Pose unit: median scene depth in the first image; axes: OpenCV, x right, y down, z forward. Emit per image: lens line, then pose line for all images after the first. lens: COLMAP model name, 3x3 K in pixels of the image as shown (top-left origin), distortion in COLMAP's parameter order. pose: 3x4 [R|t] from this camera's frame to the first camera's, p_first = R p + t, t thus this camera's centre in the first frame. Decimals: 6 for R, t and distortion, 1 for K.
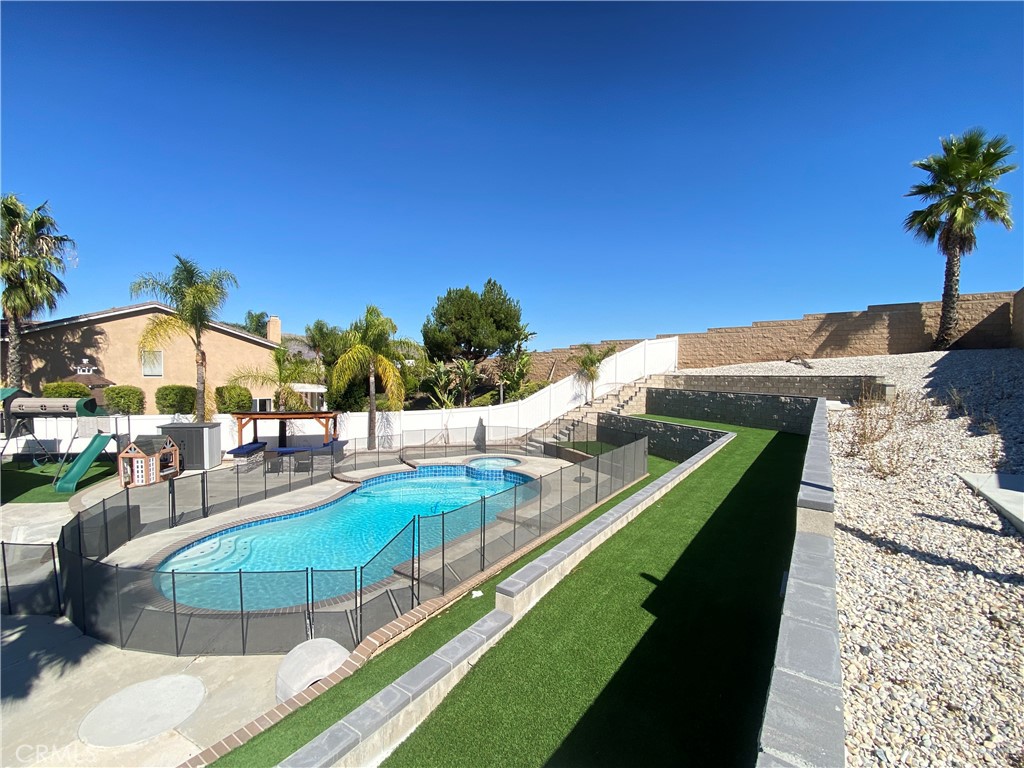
lens RADIAL K [[448.1, 0, 512.1], [0, 448.1, 388.1], [0, 0, 1]] dist [0.039004, -0.032133]
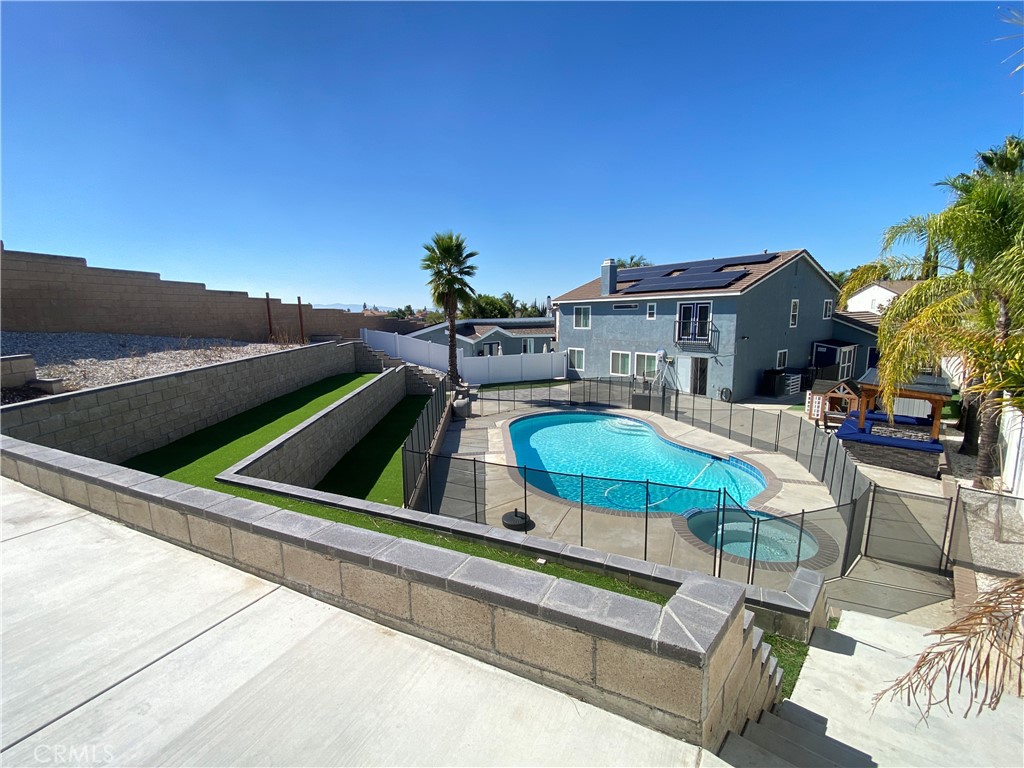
lens RADIAL K [[459.2, 0, 508.3], [0, 459.2, 386.7], [0, 0, 1]] dist [0.020695, -0.021423]
pose [[-0.810589, 0.087503, -0.579041, 0.395132], [-0.022125, 0.983492, 0.179594, -0.046565], [0.585197, 0.158388, -0.795272, 1.231012]]
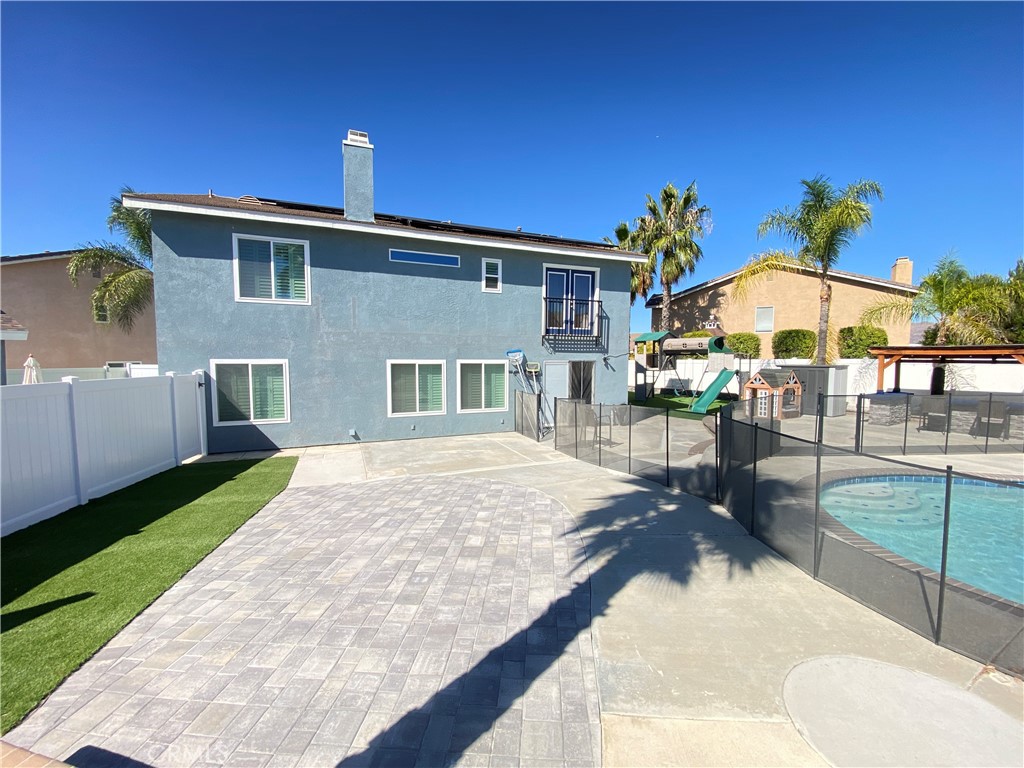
lens RADIAL K [[405.3, 0, 509.7], [0, 405.3, 391.7], [0, 0, 1]] dist [0.002133, -0.000088]
pose [[0.378352, 0.058950, -0.923783, -0.191773], [-0.033424, 0.998189, 0.050009, 0.112279], [0.925058, 0.011955, 0.379638, 0.144993]]
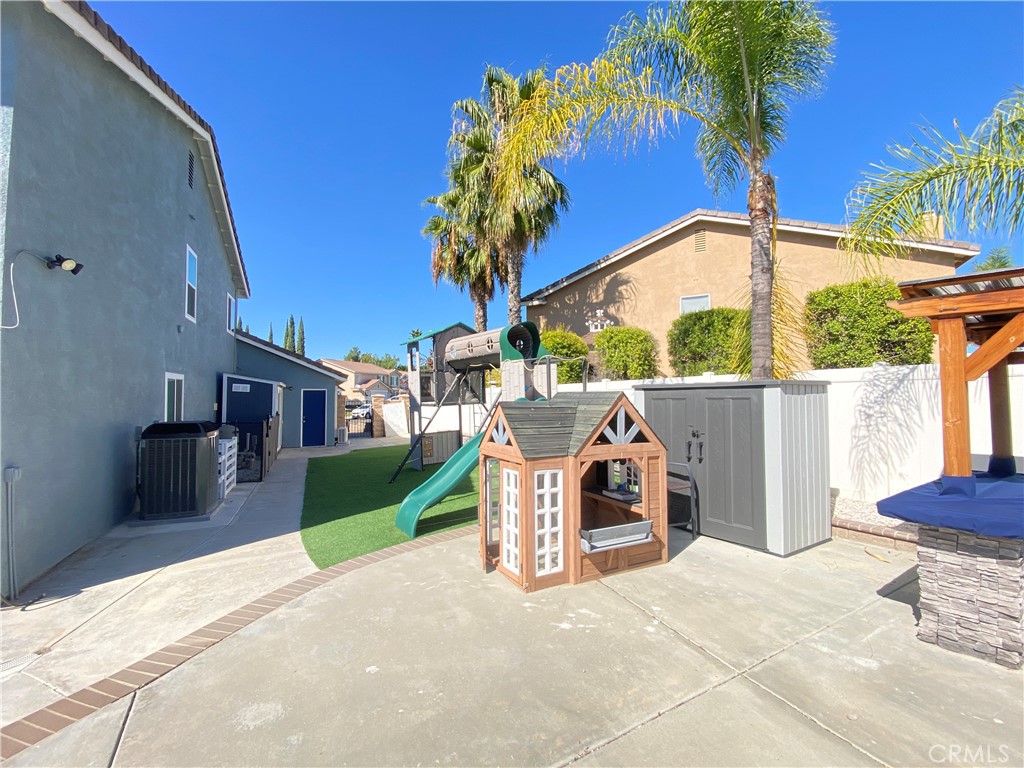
lens RADIAL K [[427.5, 0, 509.5], [0, 427.5, 388.2], [0, 0, 1]] dist [0.015518, -0.000093]
pose [[0.388070, -0.040737, -0.920729, -0.498641], [-0.032616, 0.997790, -0.057893, 0.104245], [0.921053, 0.052498, 0.385883, 0.754771]]
